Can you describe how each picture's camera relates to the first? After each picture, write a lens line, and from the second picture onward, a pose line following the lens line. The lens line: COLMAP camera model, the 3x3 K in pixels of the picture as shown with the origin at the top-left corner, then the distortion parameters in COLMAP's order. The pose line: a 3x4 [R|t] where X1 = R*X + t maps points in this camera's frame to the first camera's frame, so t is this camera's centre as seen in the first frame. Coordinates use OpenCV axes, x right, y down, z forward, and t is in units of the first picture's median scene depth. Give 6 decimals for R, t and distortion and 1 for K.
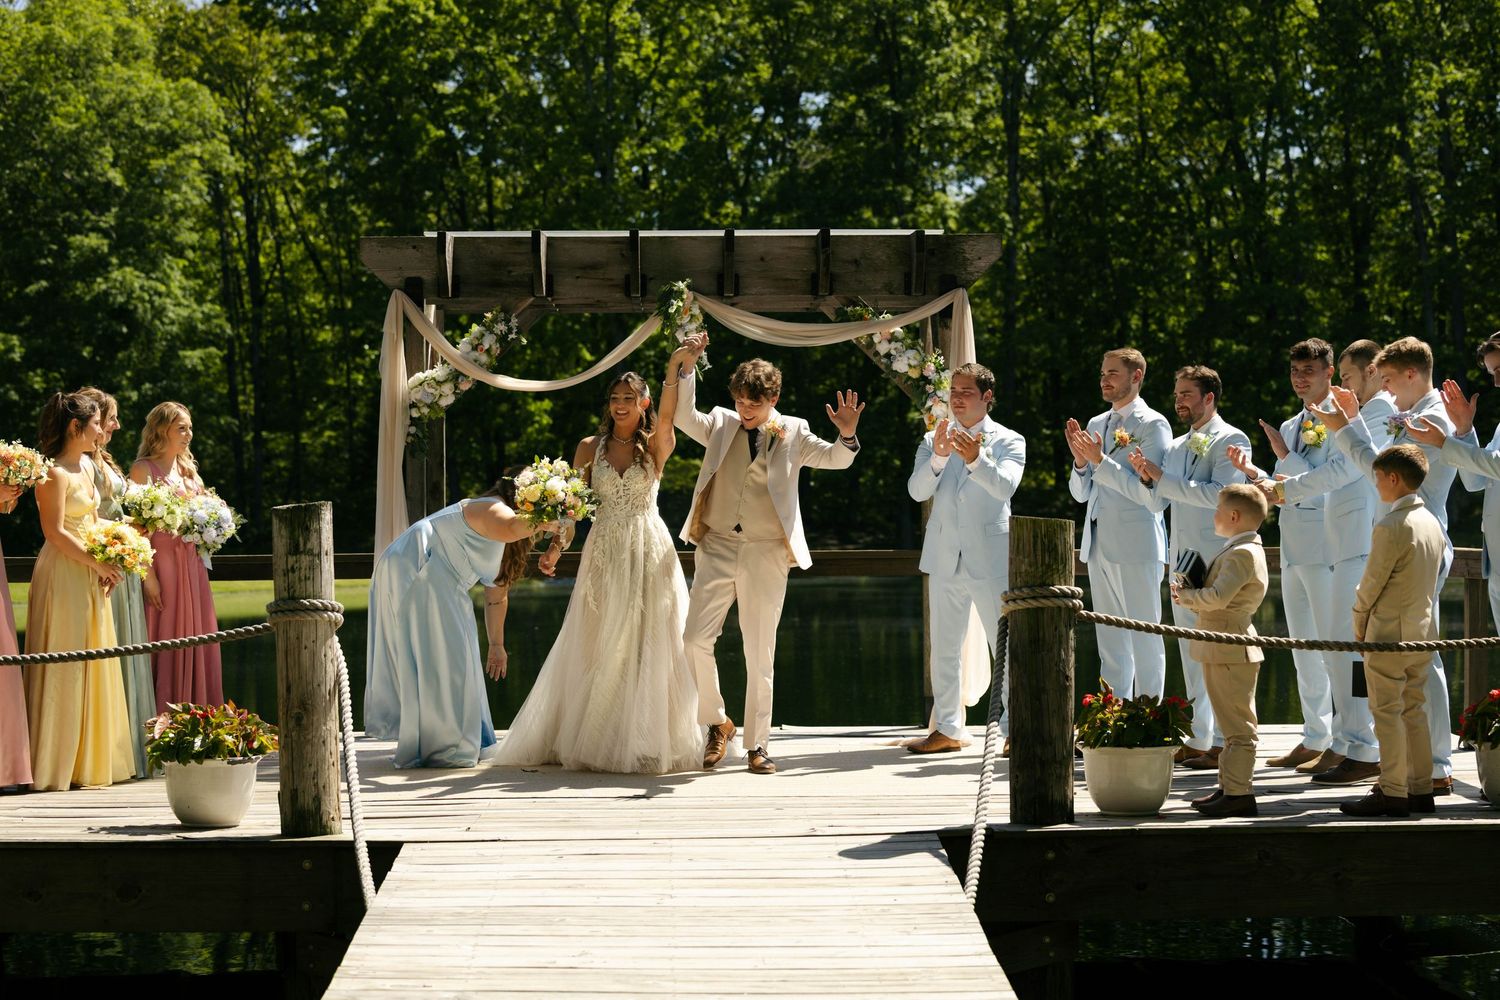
lens RADIAL K [[3022.9, 0, 733.6], [0, 3022.9, 481.2], [0, 0, 1]] dist [0.052114, -0.263647]
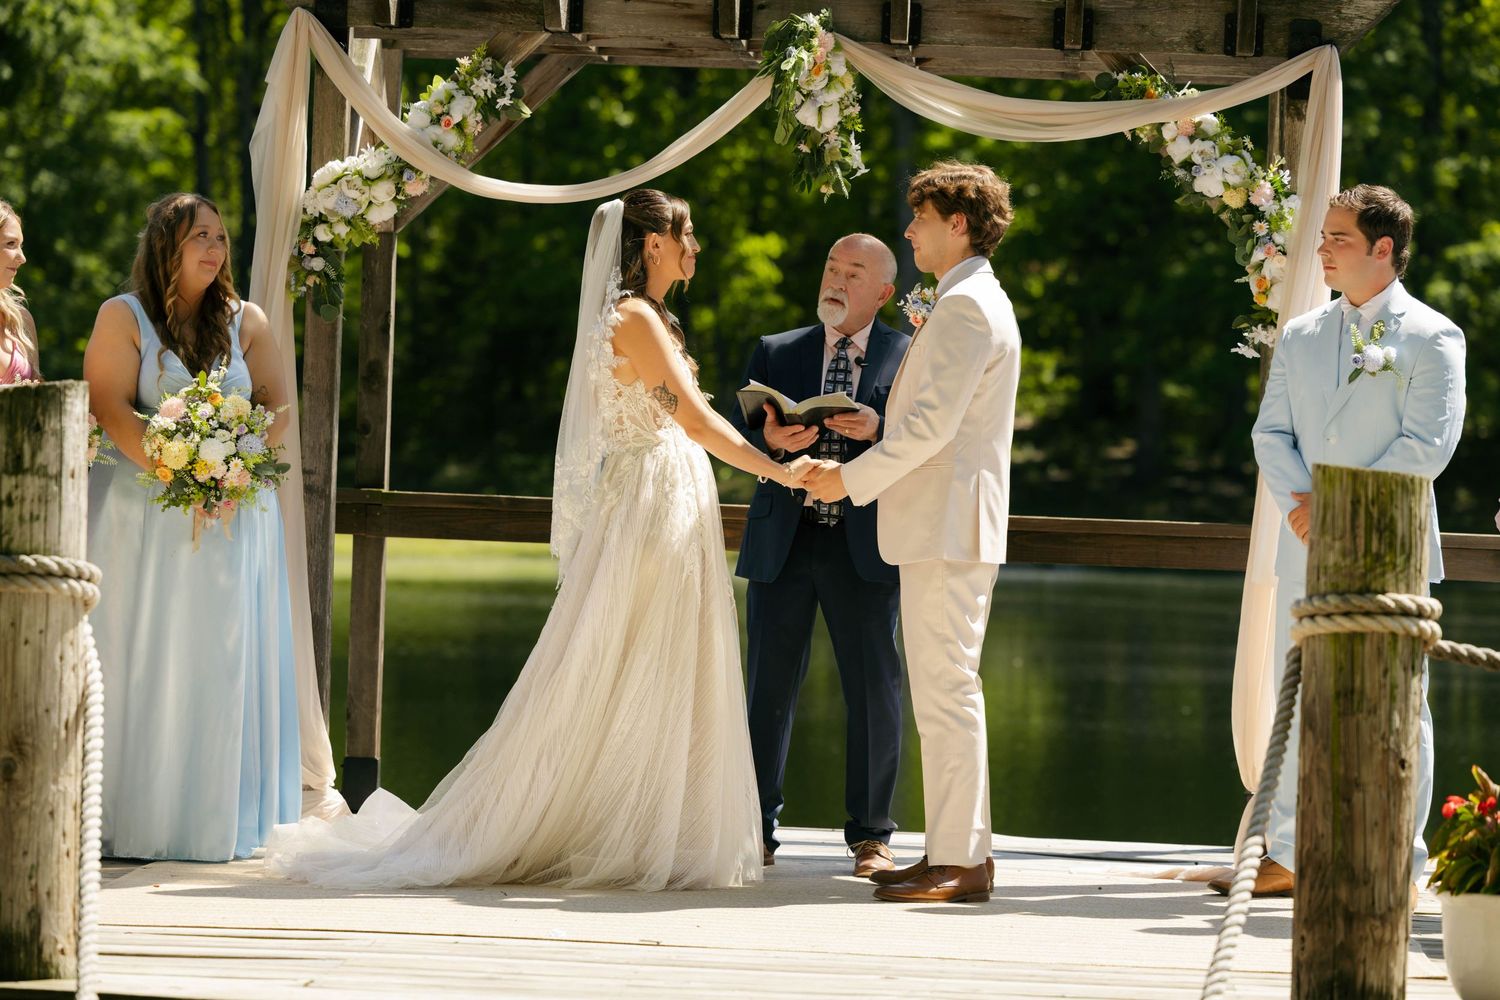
lens RADIAL K [[5540.8, 0, 750.0], [0, 5540.8, 500.0], [0, 0, 1]] dist [0.182559, -3.623578]
pose [[0.996539, 0.045395, -0.069632, 0.044862], [-0.043991, 0.998799, 0.021562, 0.000789], [0.070527, -0.018424, 0.997340, -0.005353]]
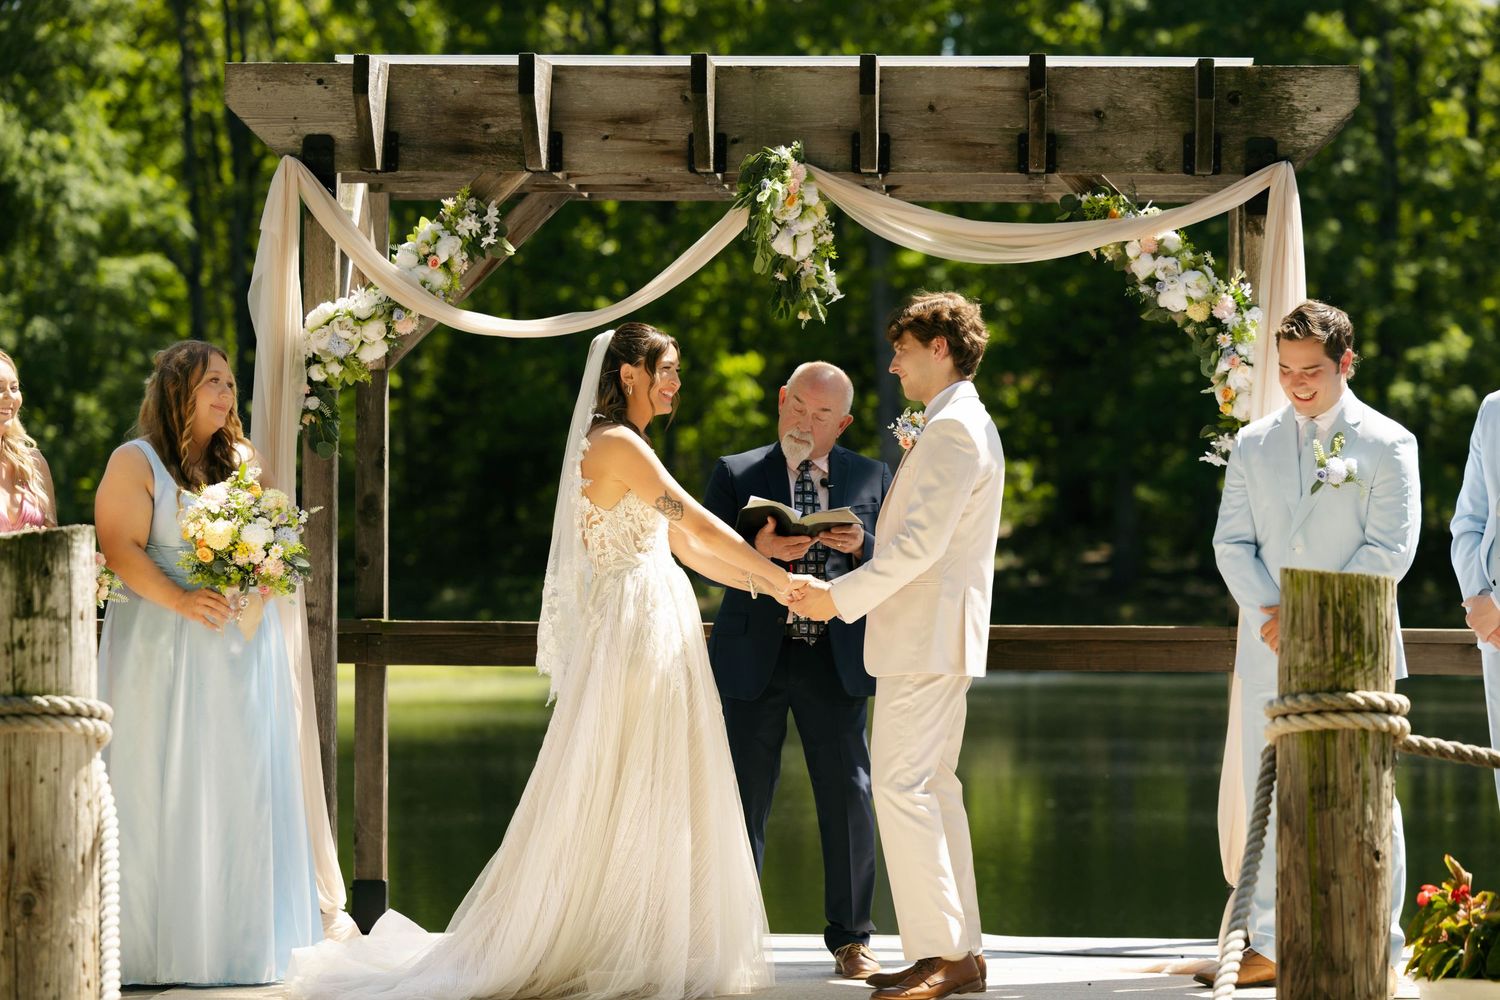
lens RADIAL K [[5394.7, 0, 787.3], [0, 5394.7, 546.1], [0, 0, 1]] dist [0.135506, -1.926450]
pose [[0.998046, 0.013138, -0.061089, 0.045424], [-0.012609, 0.999880, 0.009037, -0.000309], [0.061200, -0.008249, 0.998091, -0.010004]]
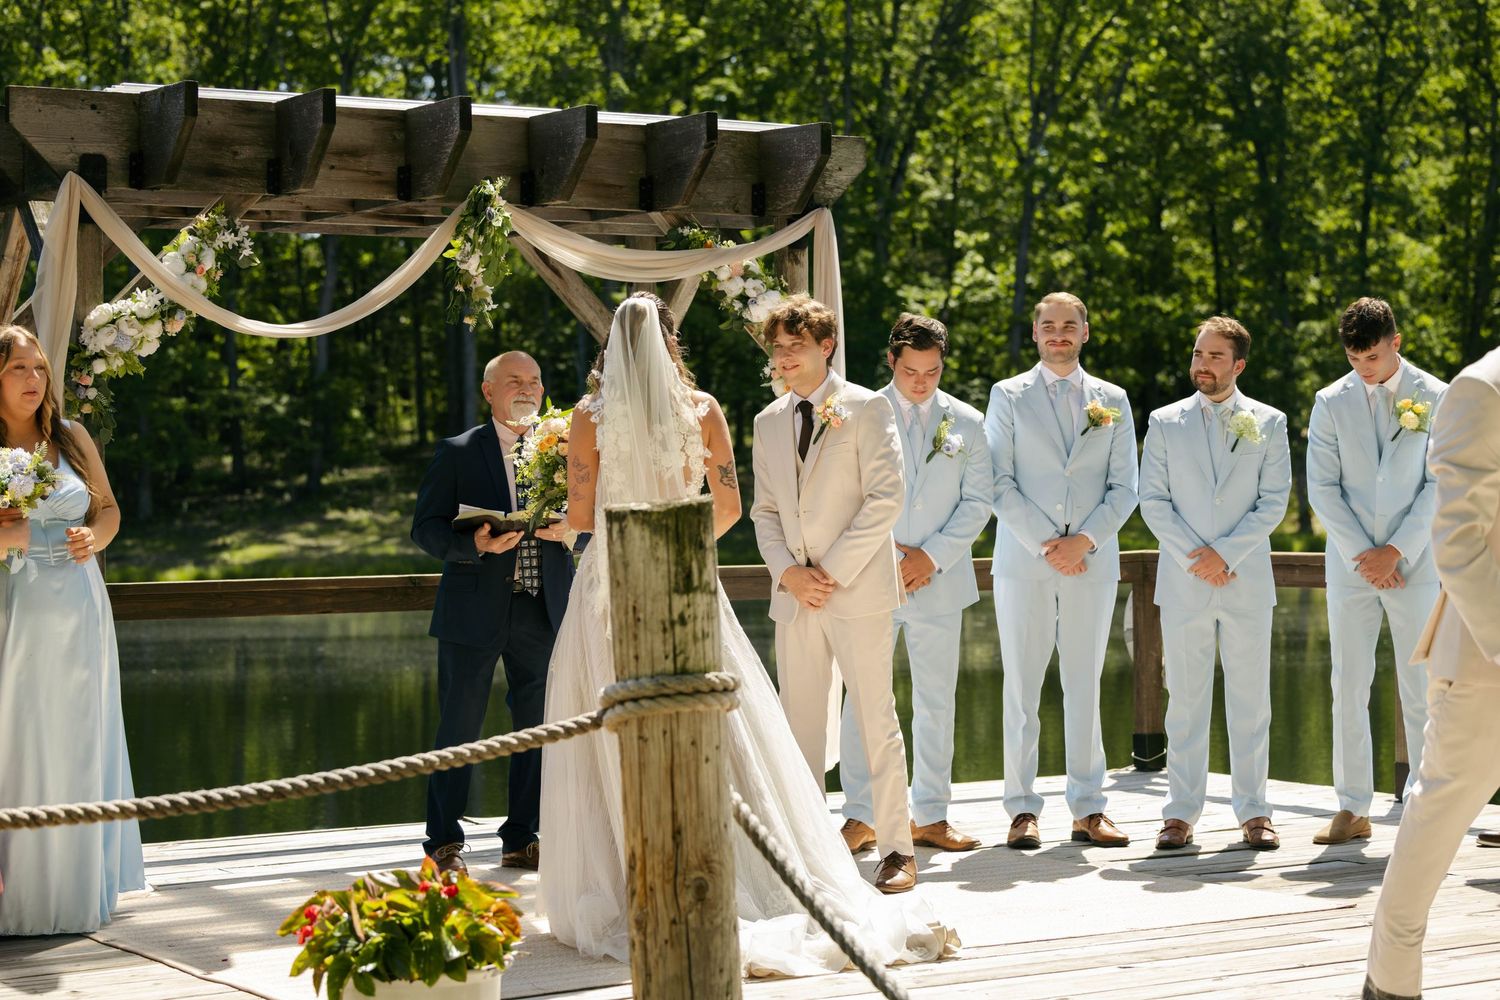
lens RADIAL K [[3022.9, 0, 733.6], [0, 3022.9, 481.2], [0, 0, 1]] dist [0.052114, -0.263647]
pose [[0.869384, -0.001699, 0.494134, -0.303950], [0.003784, 0.999988, -0.003219, 0.004080], [-0.494122, 0.004668, 0.869380, 0.378779]]
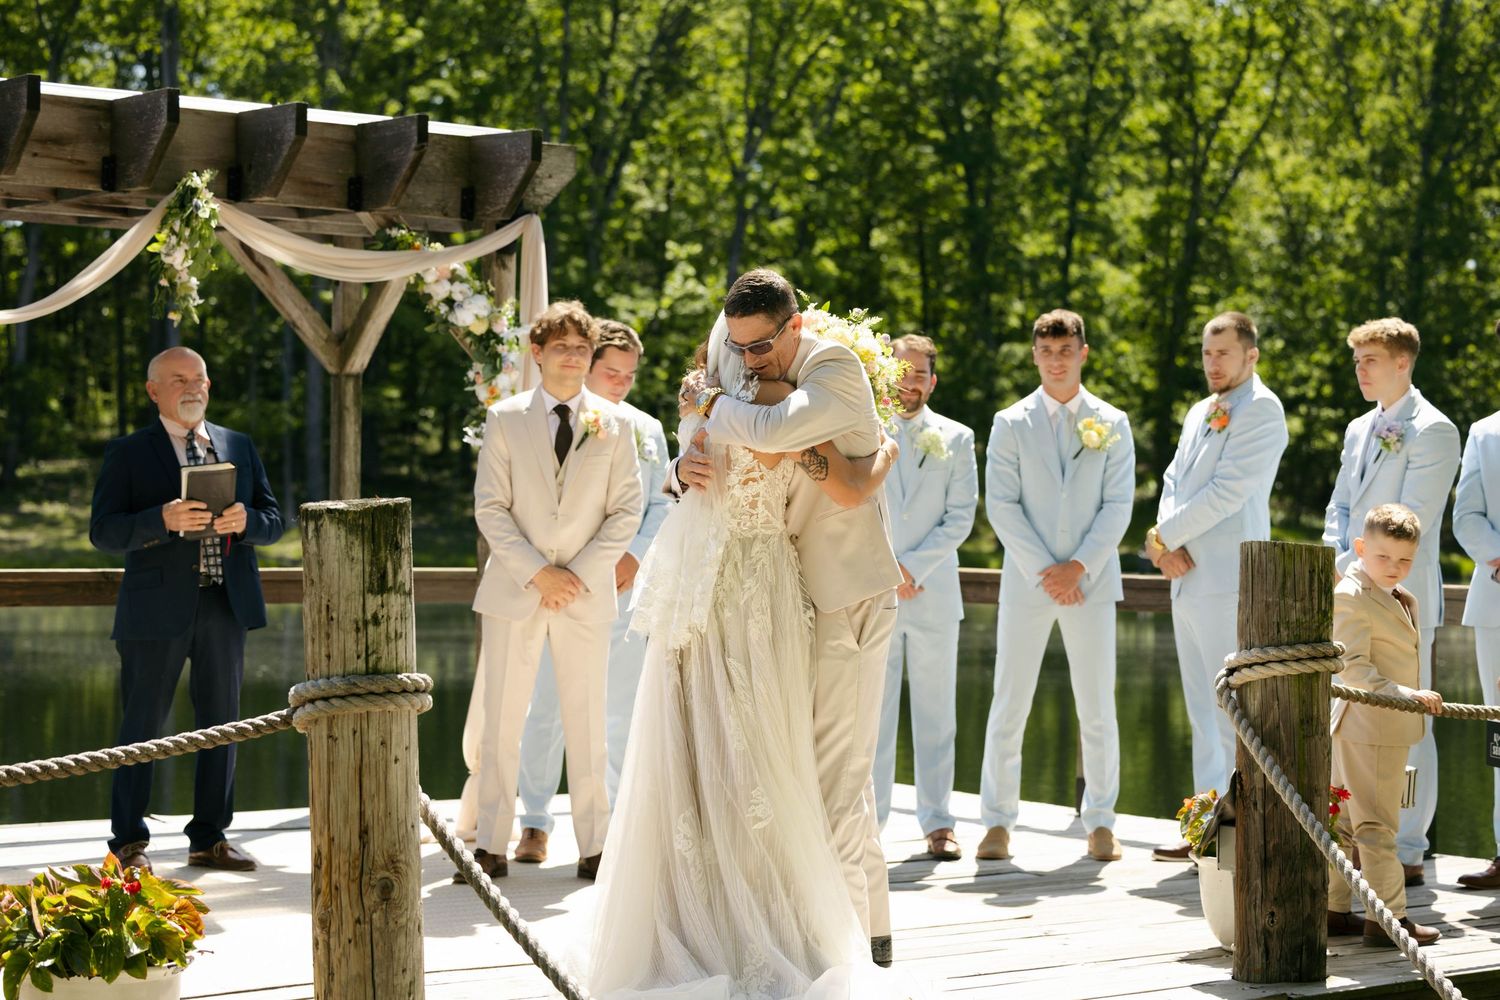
lens RADIAL K [[3022.9, 0, 733.6], [0, 3022.9, 481.2], [0, 0, 1]] dist [0.052114, -0.263647]
pose [[0.817136, 0.024124, 0.575940, -0.304912], [-0.024585, 0.999673, -0.006991, 0.004370], [-0.575921, -0.008447, 0.817462, 0.374839]]
